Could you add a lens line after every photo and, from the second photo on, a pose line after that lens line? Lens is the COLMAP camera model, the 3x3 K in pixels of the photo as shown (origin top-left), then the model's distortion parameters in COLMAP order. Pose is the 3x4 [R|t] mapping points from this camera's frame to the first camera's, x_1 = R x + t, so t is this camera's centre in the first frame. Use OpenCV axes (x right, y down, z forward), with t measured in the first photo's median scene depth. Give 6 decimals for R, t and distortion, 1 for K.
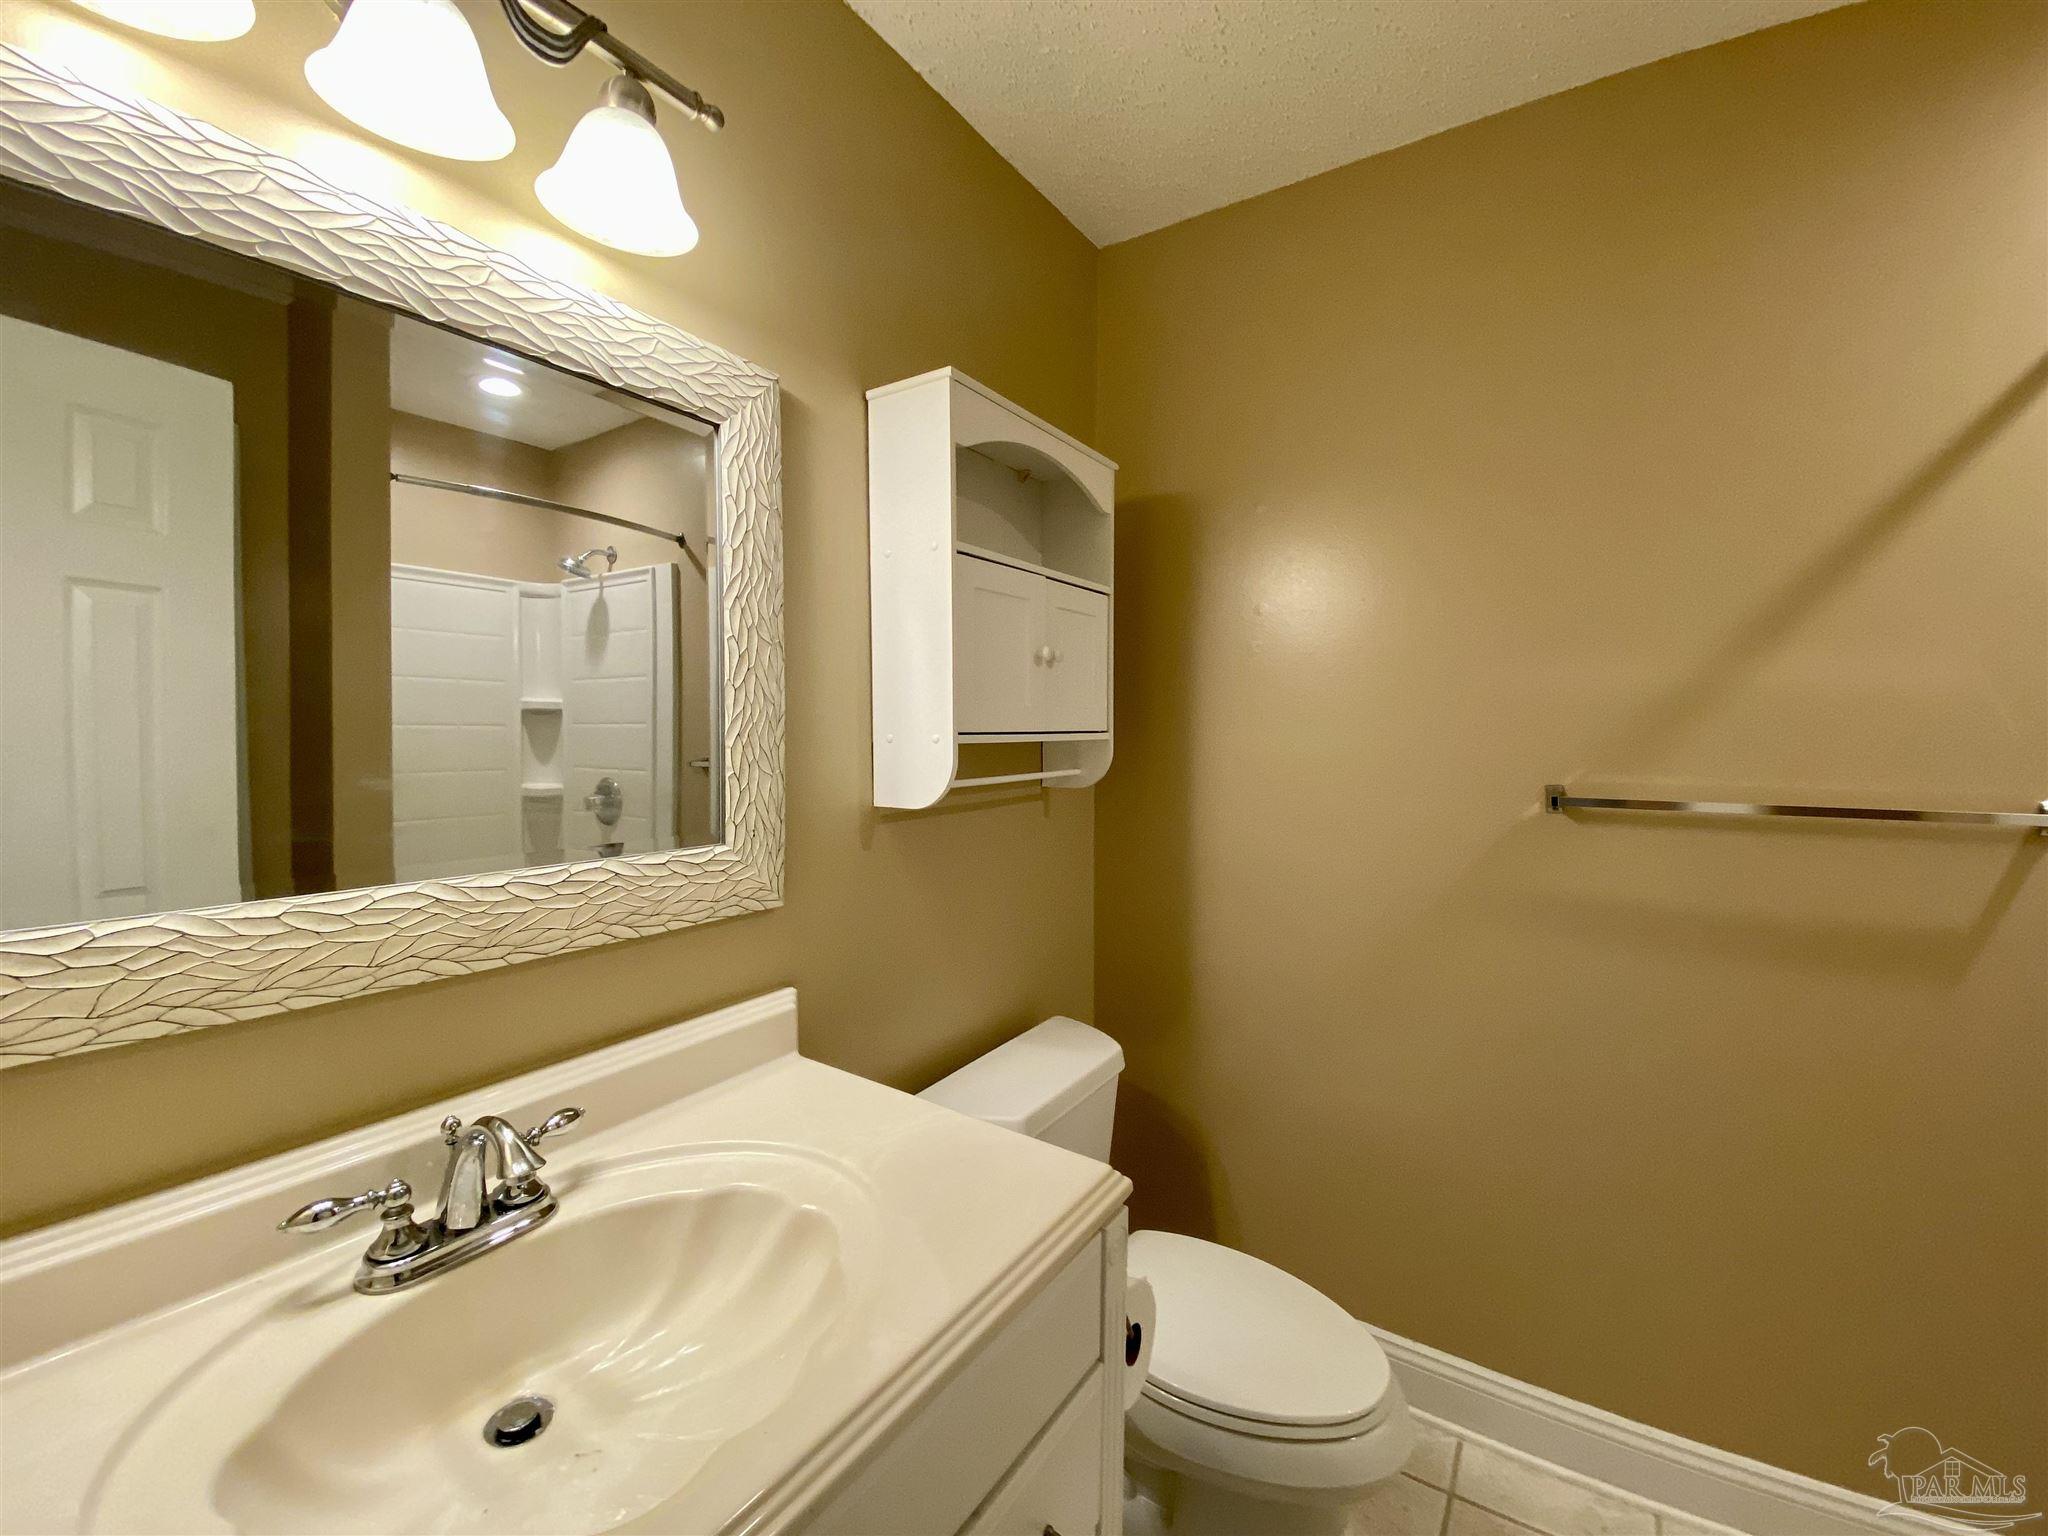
lens RADIAL K [[836.6, 0, 1032.9], [0, 836.6, 746.2], [0, 0, 1]] dist [-0.003600, -0.001424]
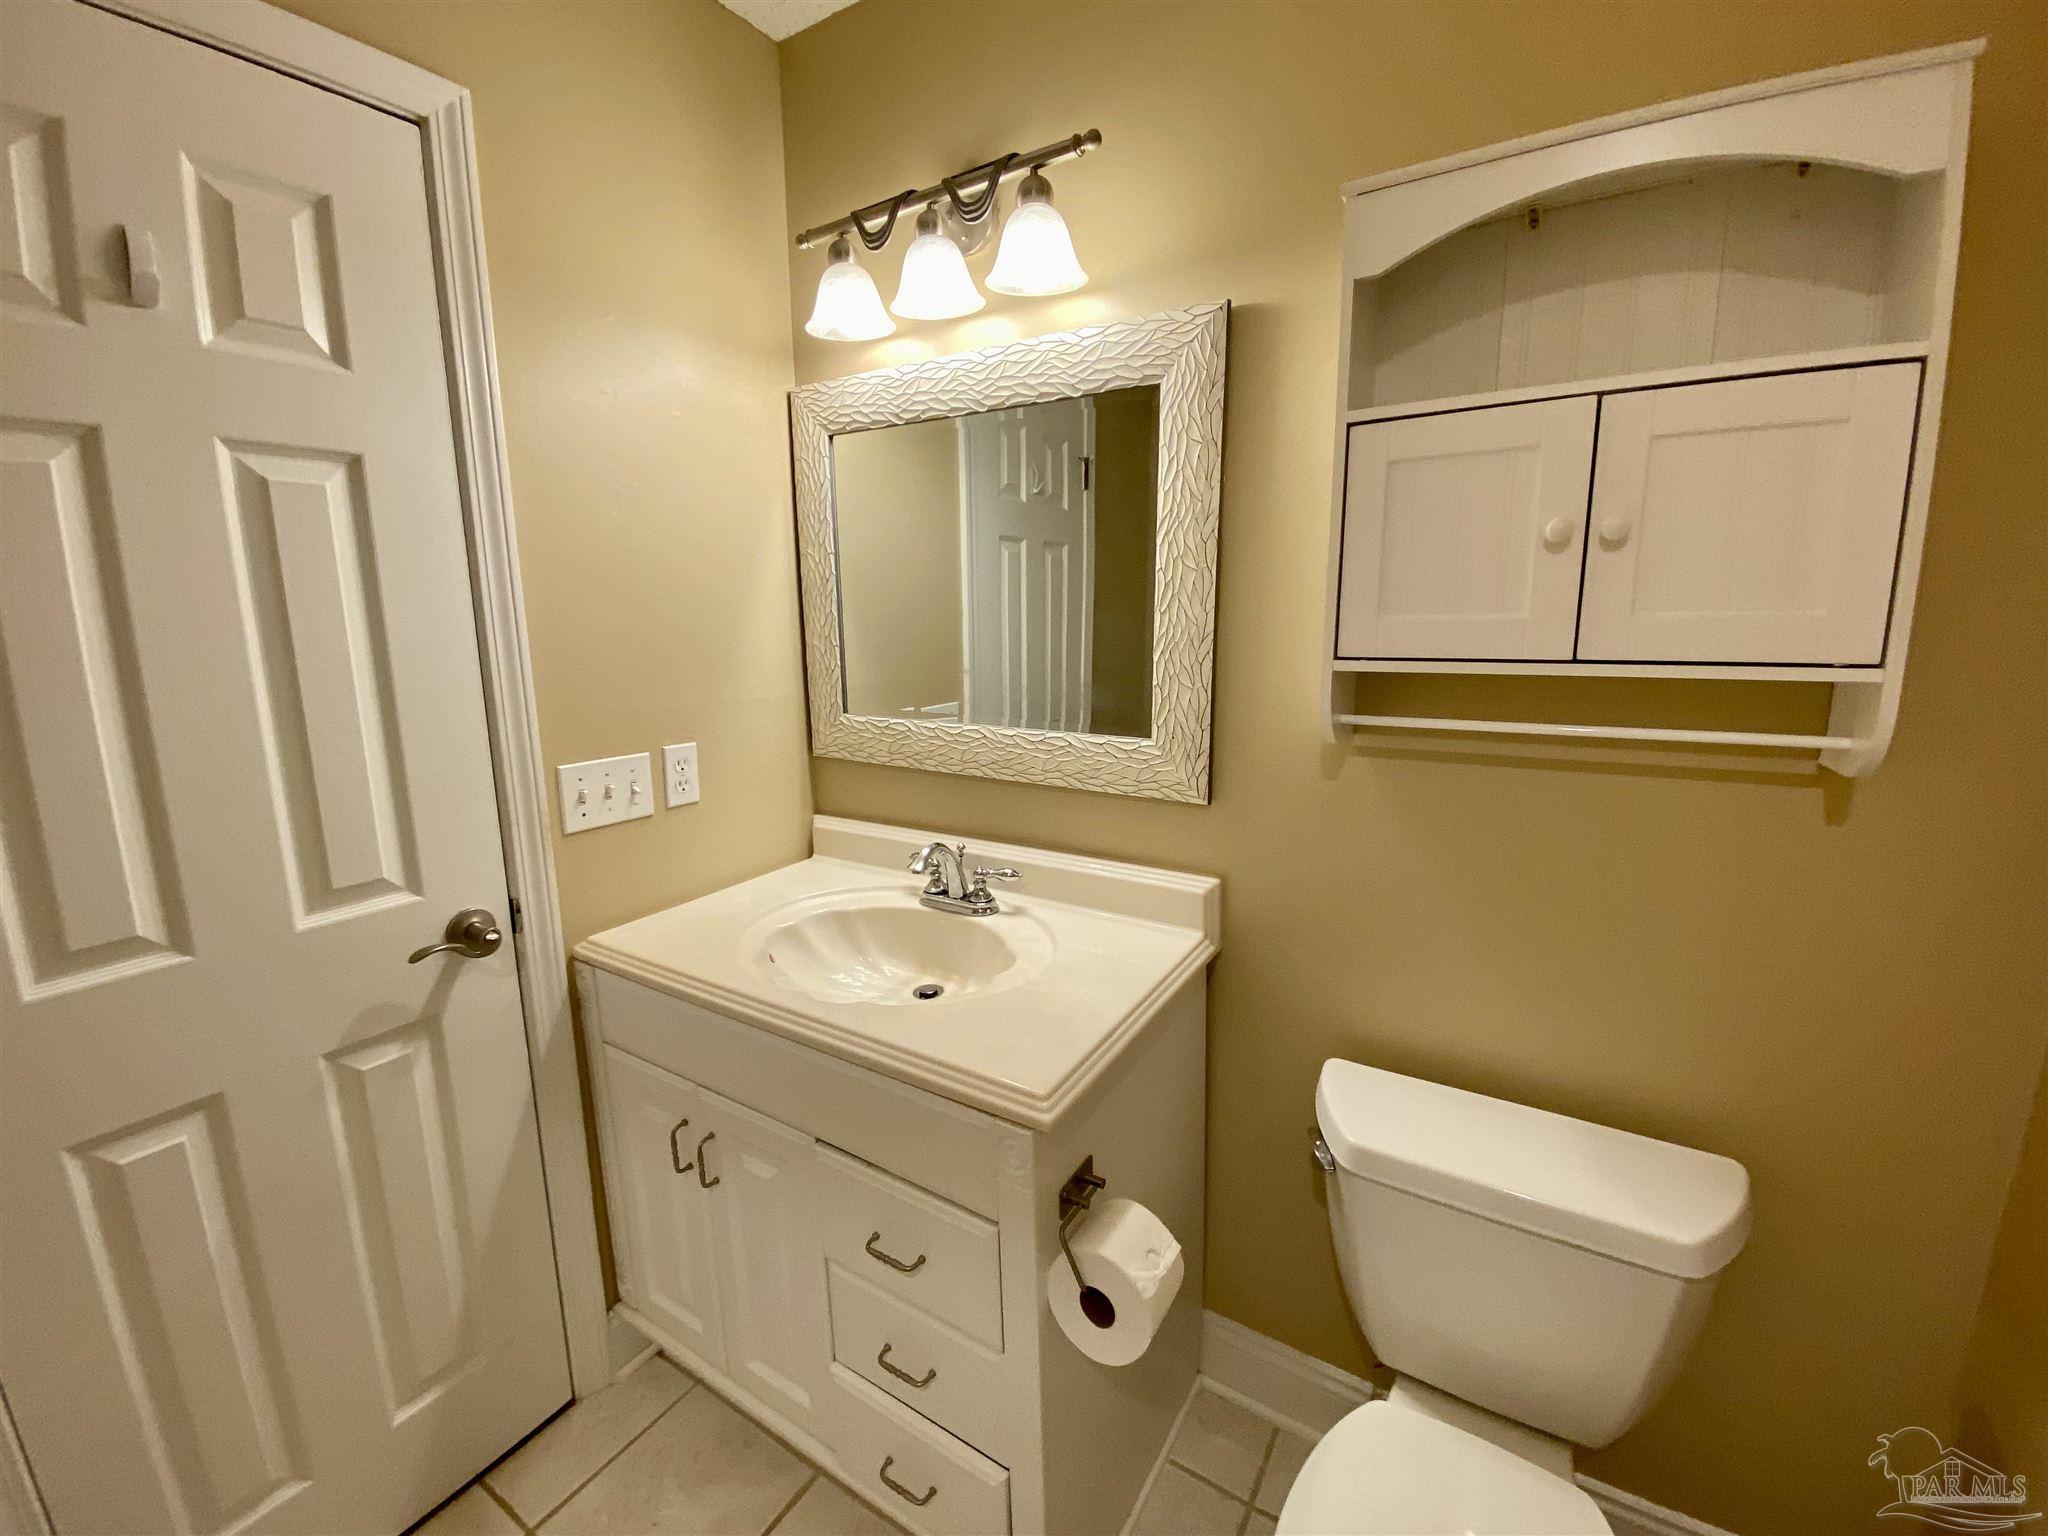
lens RADIAL K [[836.6, 0, 1019.4], [0, 836.6, 762.7], [0, 0, 1]] dist [-0.003600, -0.001424]
pose [[0.010901, 0.175669, -0.984389, 0.863009], [-0.010147, 0.984416, 0.175561, -0.065740], [0.999889, 0.008074, 0.012514, 0.788838]]
